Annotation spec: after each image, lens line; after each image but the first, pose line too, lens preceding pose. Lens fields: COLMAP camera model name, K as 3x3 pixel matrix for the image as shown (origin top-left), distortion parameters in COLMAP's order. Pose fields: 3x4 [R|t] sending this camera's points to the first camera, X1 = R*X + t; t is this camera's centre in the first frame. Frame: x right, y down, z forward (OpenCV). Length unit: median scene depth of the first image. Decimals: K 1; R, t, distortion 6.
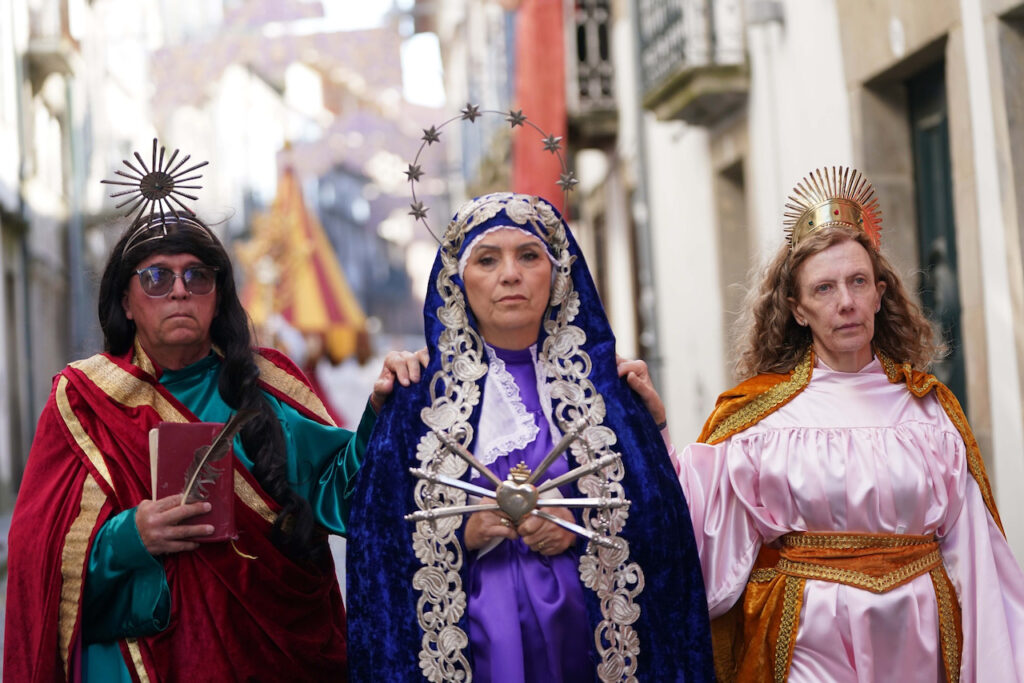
lens RADIAL K [[4401.6, 0, 512.0], [0, 4401.6, 341.5], [0, 0, 1]] dist [-0.263541, 0.466790]
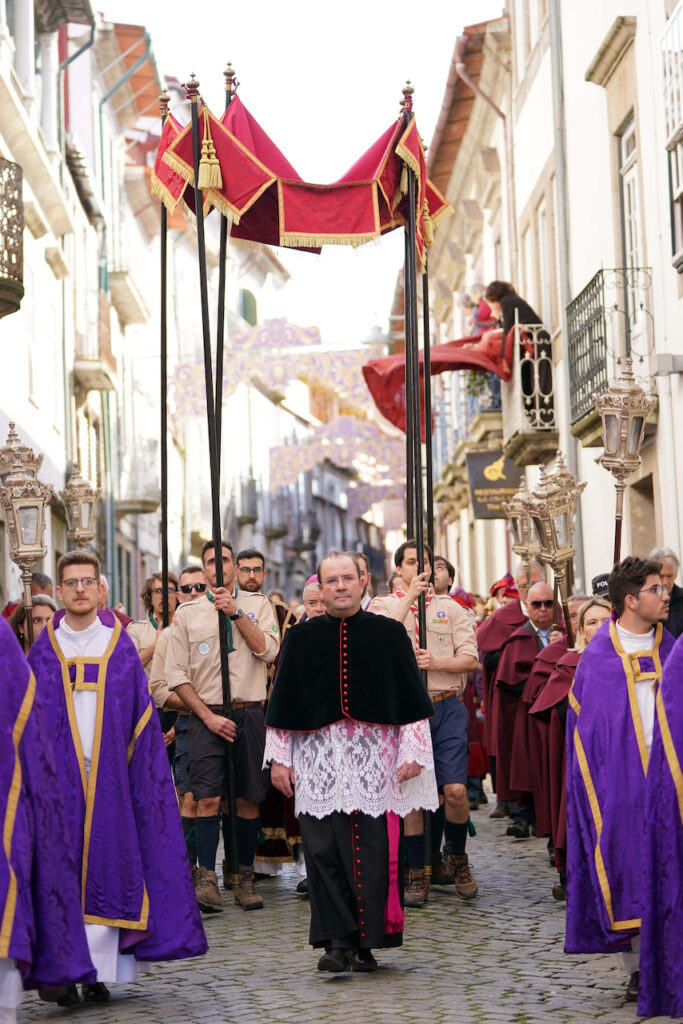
lens RADIAL K [[4034.0, 0, 341.5], [0, 4034.0, 512.0], [0, 0, 1]] dist [-0.197653, -0.883487]
pose [[0.999370, 0.012639, -0.033161, 0.001281], [-0.013413, 0.999640, -0.023232, -0.002244], [0.032855, 0.023662, 0.999180, -0.120447]]
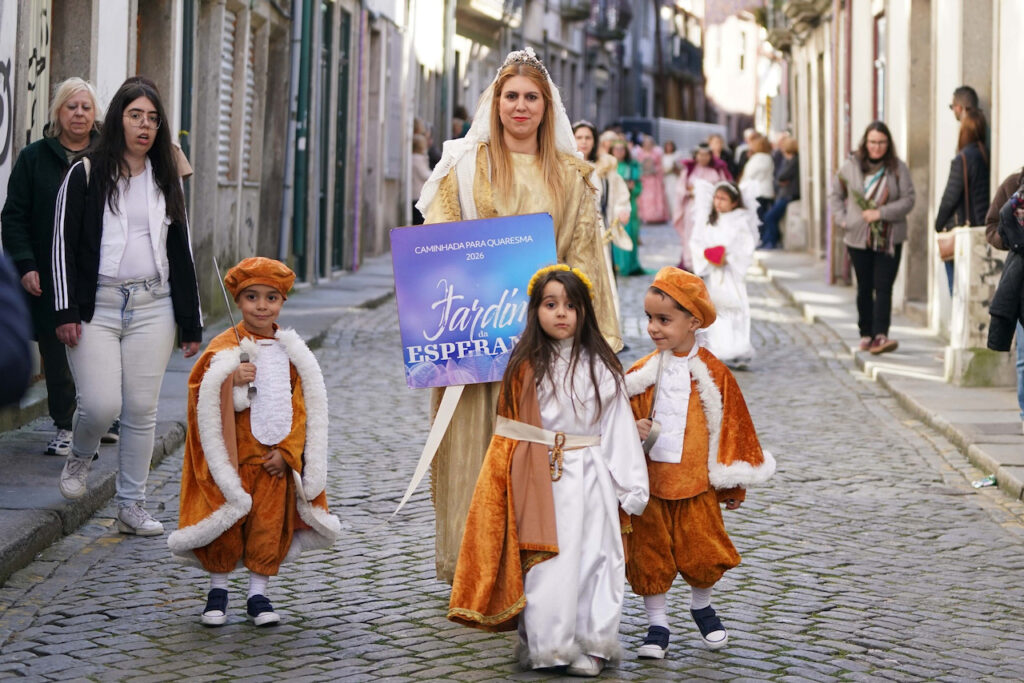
lens RADIAL K [[3144.9, 0, 512.1], [0, 3144.9, 244.3], [0, 0, 1]] dist [-0.484911, 1.442876]
pose [[0.995772, 0.067086, -0.062751, -0.033946], [-0.064348, 0.996927, 0.044676, -0.002019], [0.065556, -0.040449, 0.997029, 0.556482]]
